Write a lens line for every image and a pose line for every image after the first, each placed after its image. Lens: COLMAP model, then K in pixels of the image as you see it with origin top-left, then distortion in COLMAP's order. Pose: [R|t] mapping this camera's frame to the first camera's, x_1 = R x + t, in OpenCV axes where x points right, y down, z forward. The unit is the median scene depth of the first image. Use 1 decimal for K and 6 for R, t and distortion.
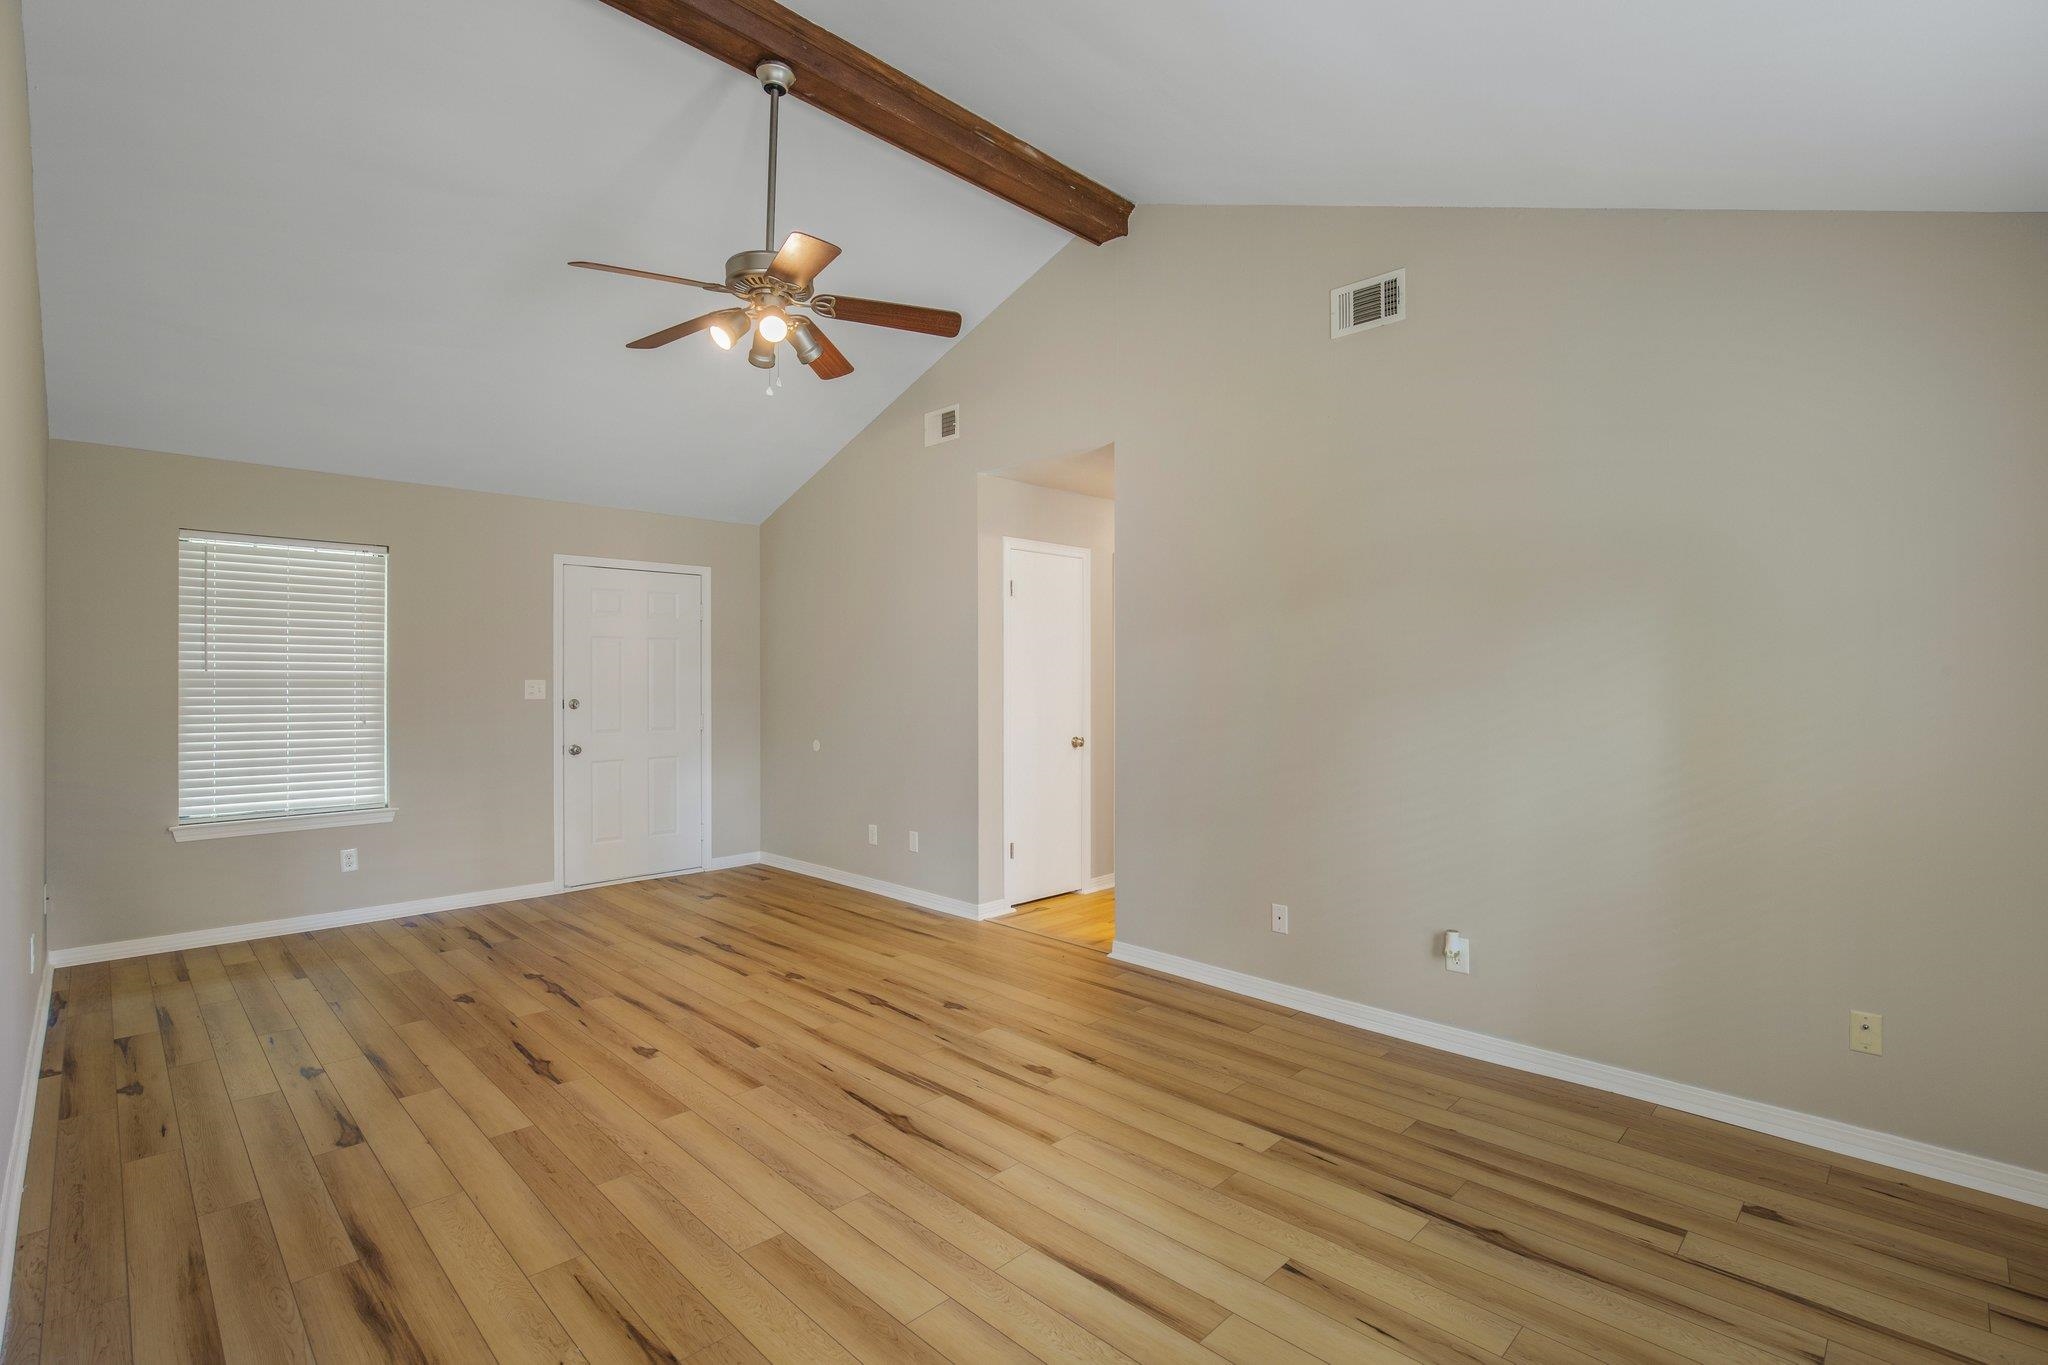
lens RADIAL K [[946.8, 0, 992.9], [0, 946.8, 678.0], [0, 0, 1]] dist [-0.014024, 0.000271]
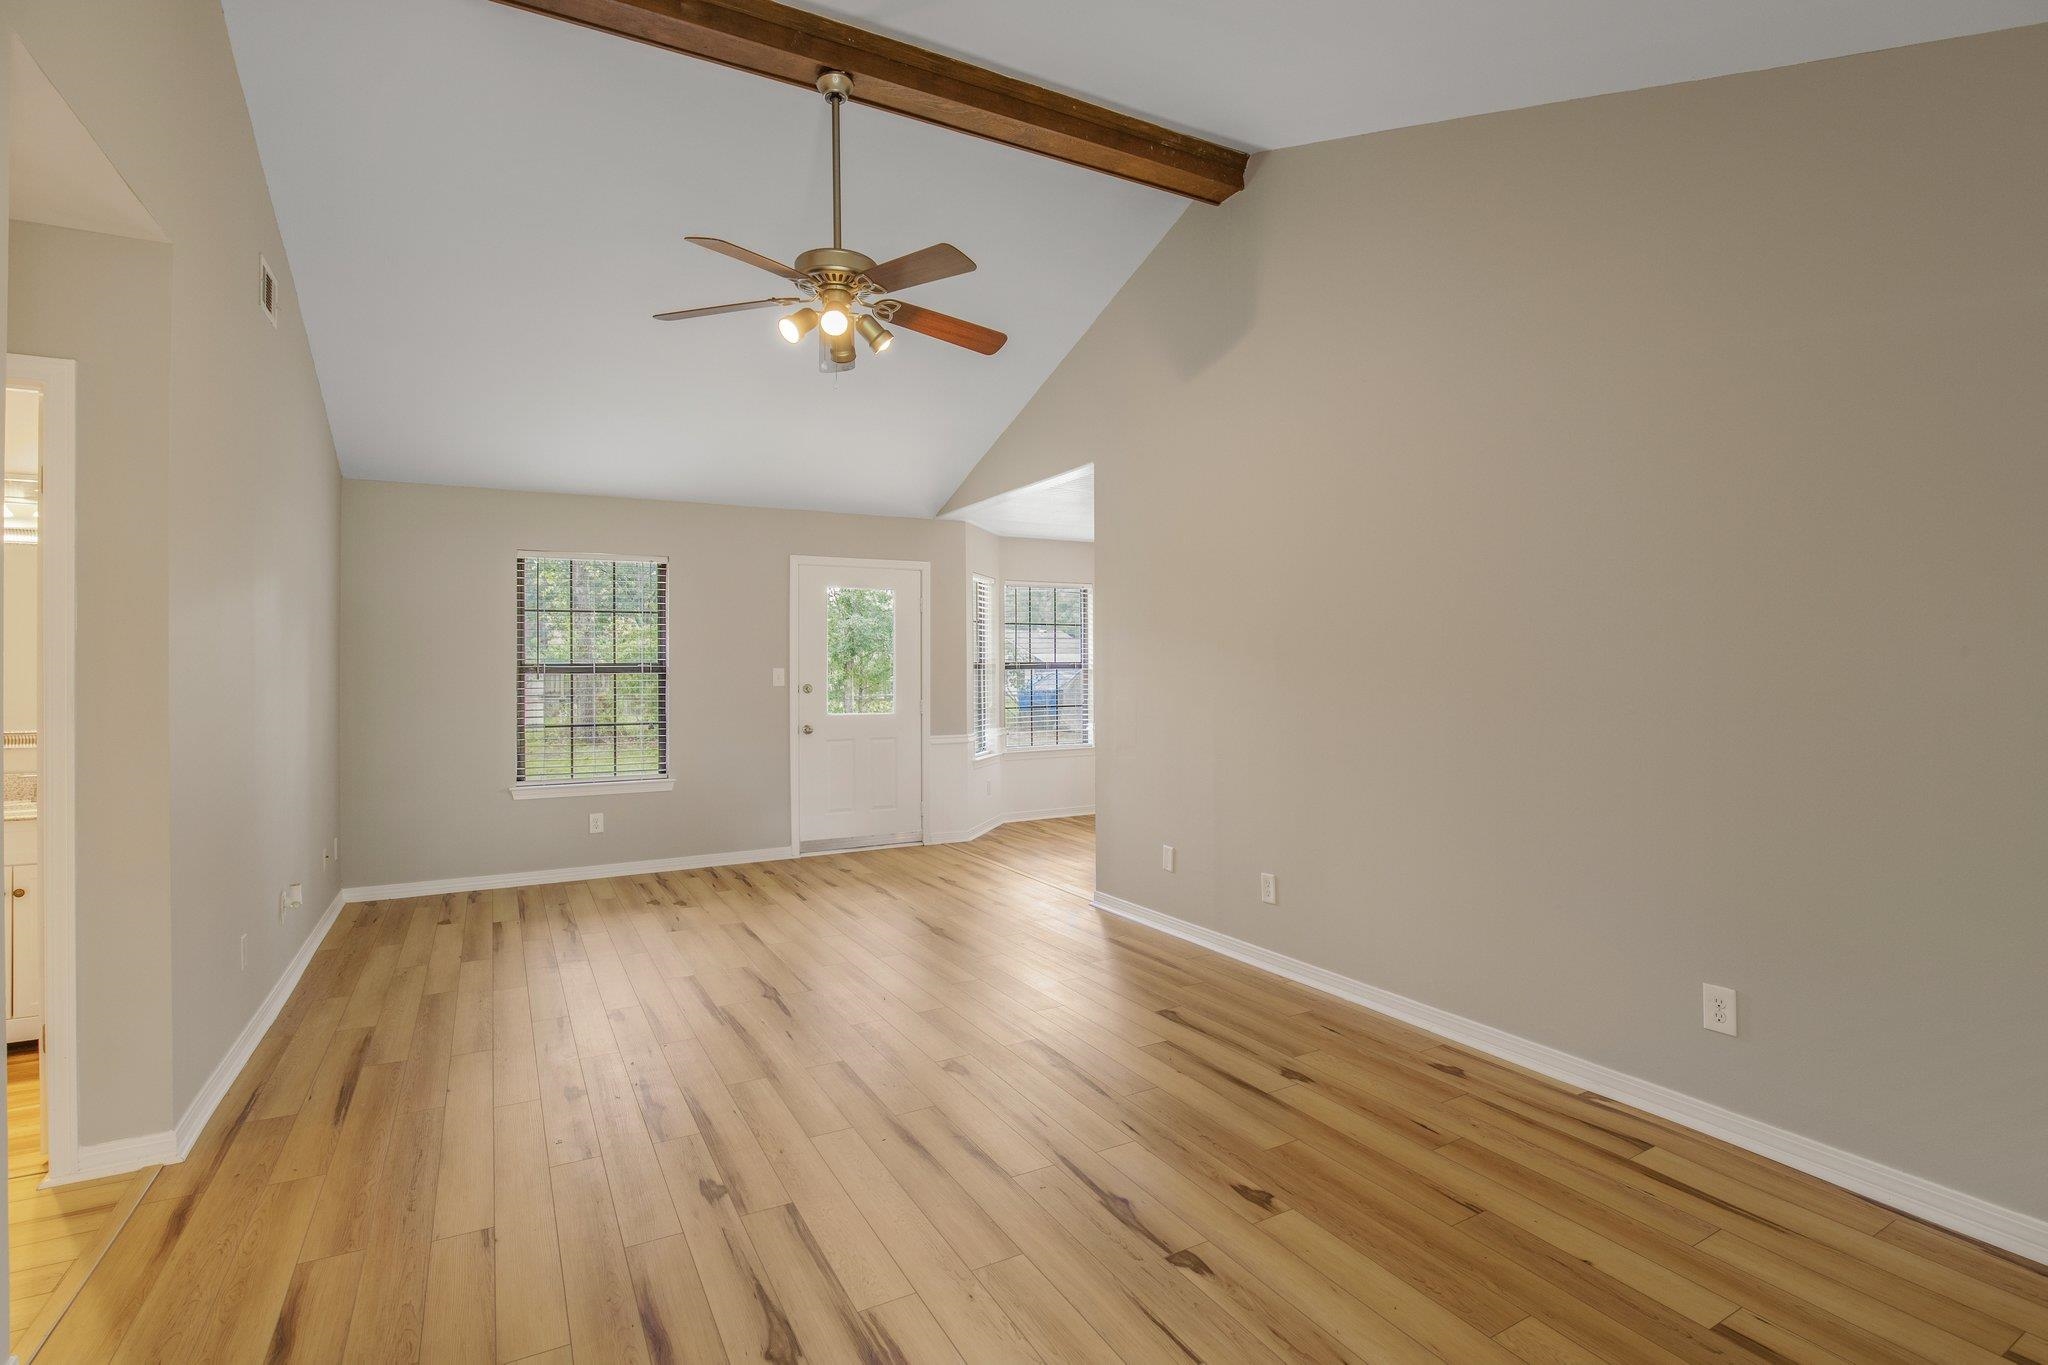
lens RADIAL K [[959.1, 0, 1050.5], [0, 959.1, 682.4], [0, 0, 1]] dist [-0.021844, 0.000761]
pose [[-0.974446, 0.005435, 0.224556, -0.668261], [0.008813, 0.999863, 0.014044, 0.009985], [-0.224449, 0.015664, -0.974360, 1.877839]]
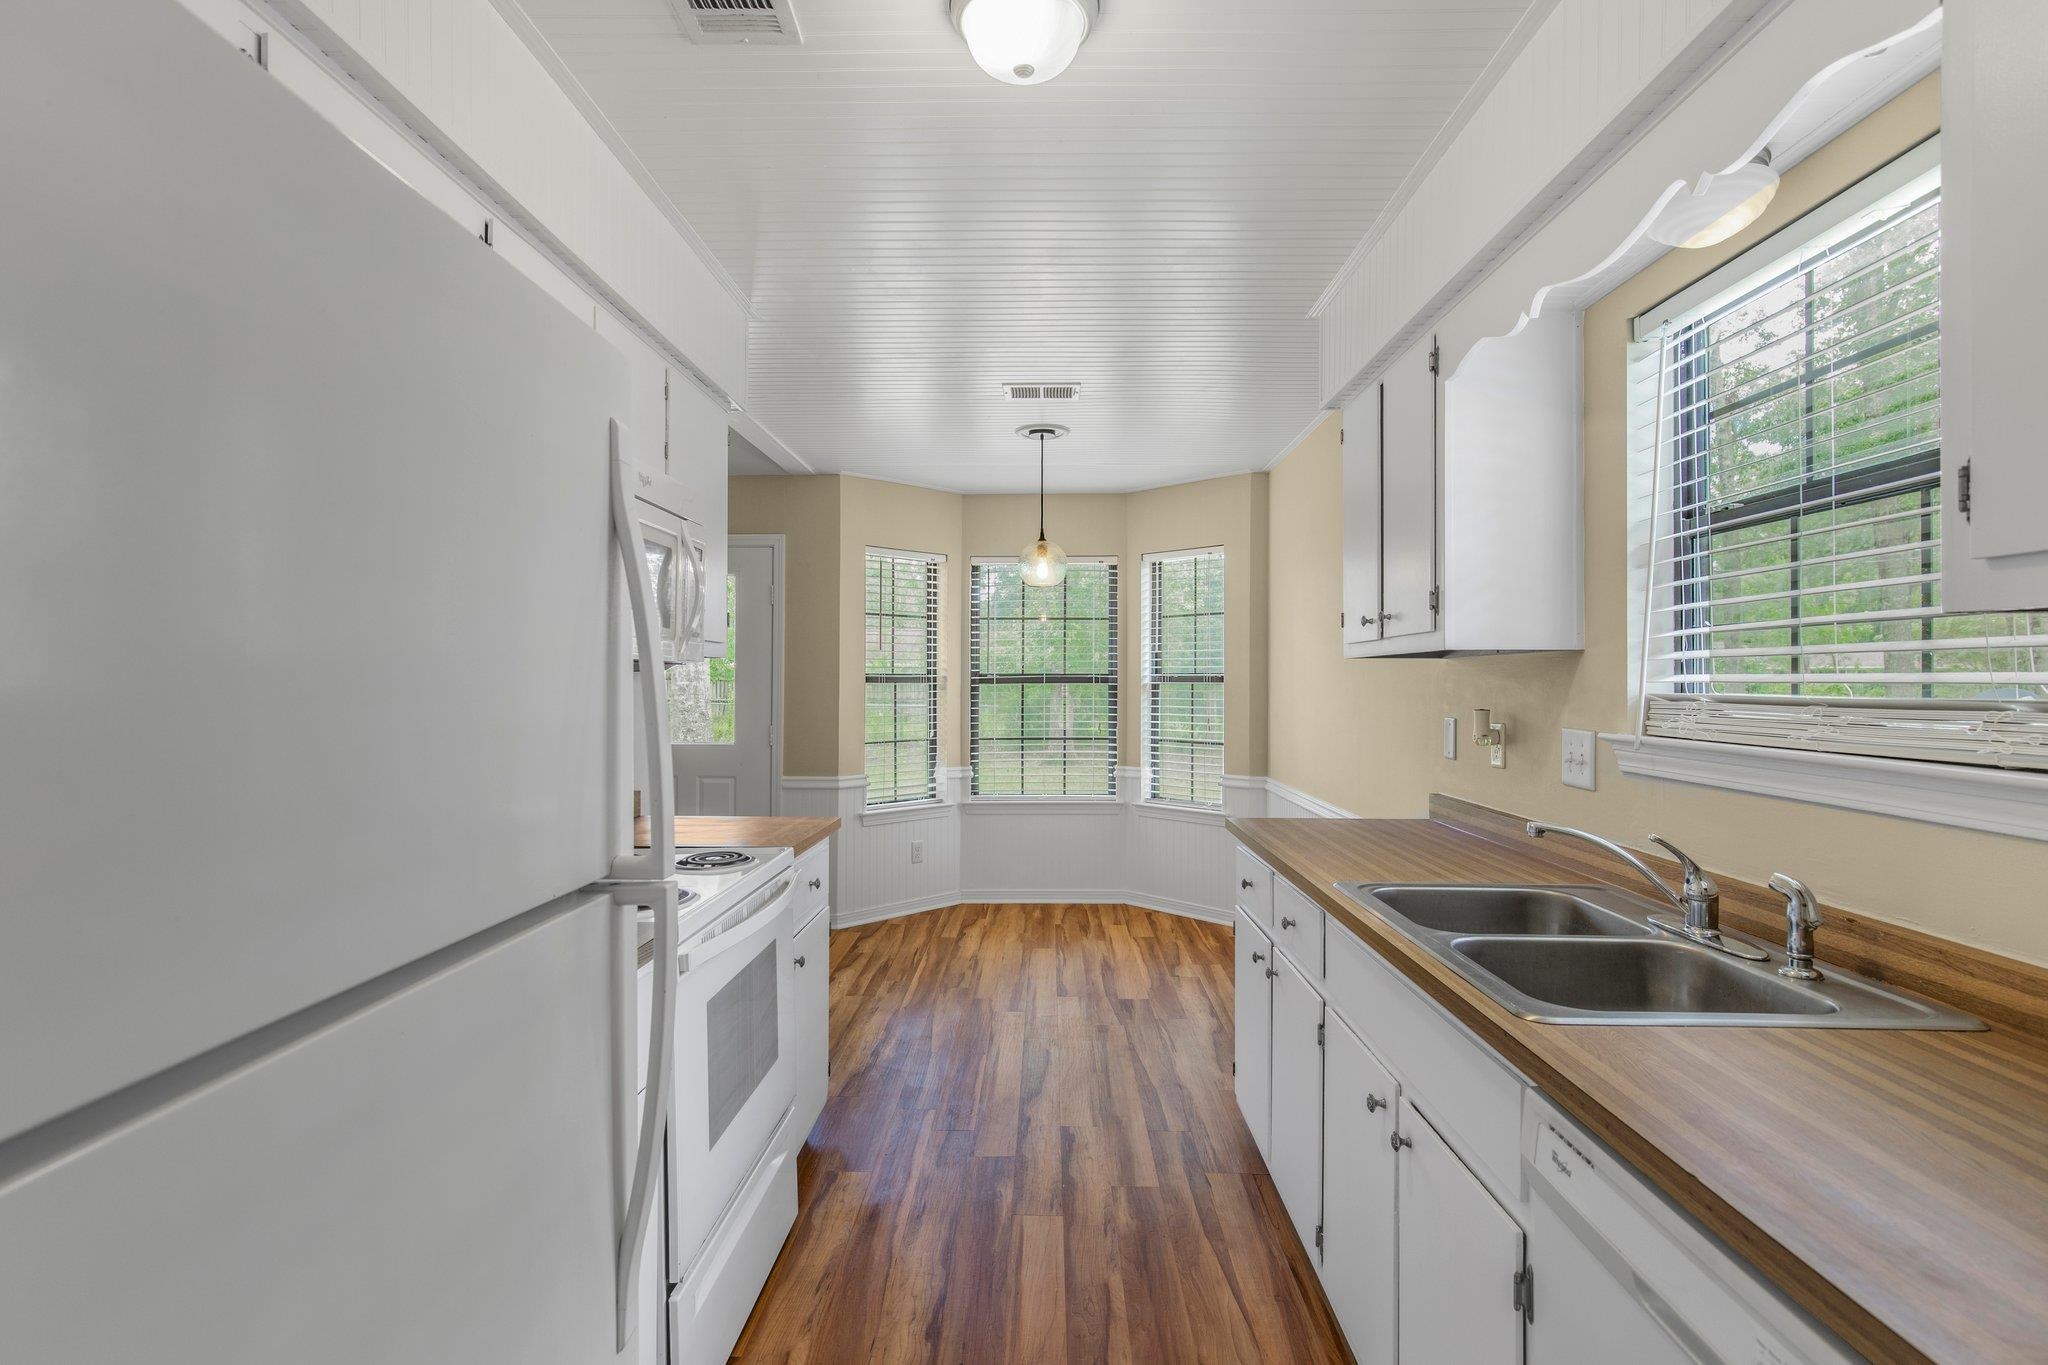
lens RADIAL K [[1066.9, 0, 1024.0], [0, 1066.9, 682.5], [0, 0, 1]] dist [0.128632, 0.000151]
pose [[-0.696972, 0.002059, 0.717096, -1.413862], [0.002984, 0.999996, 0.000029, 0.008352], [-0.717092, 0.002160, -0.696975, 0.806753]]
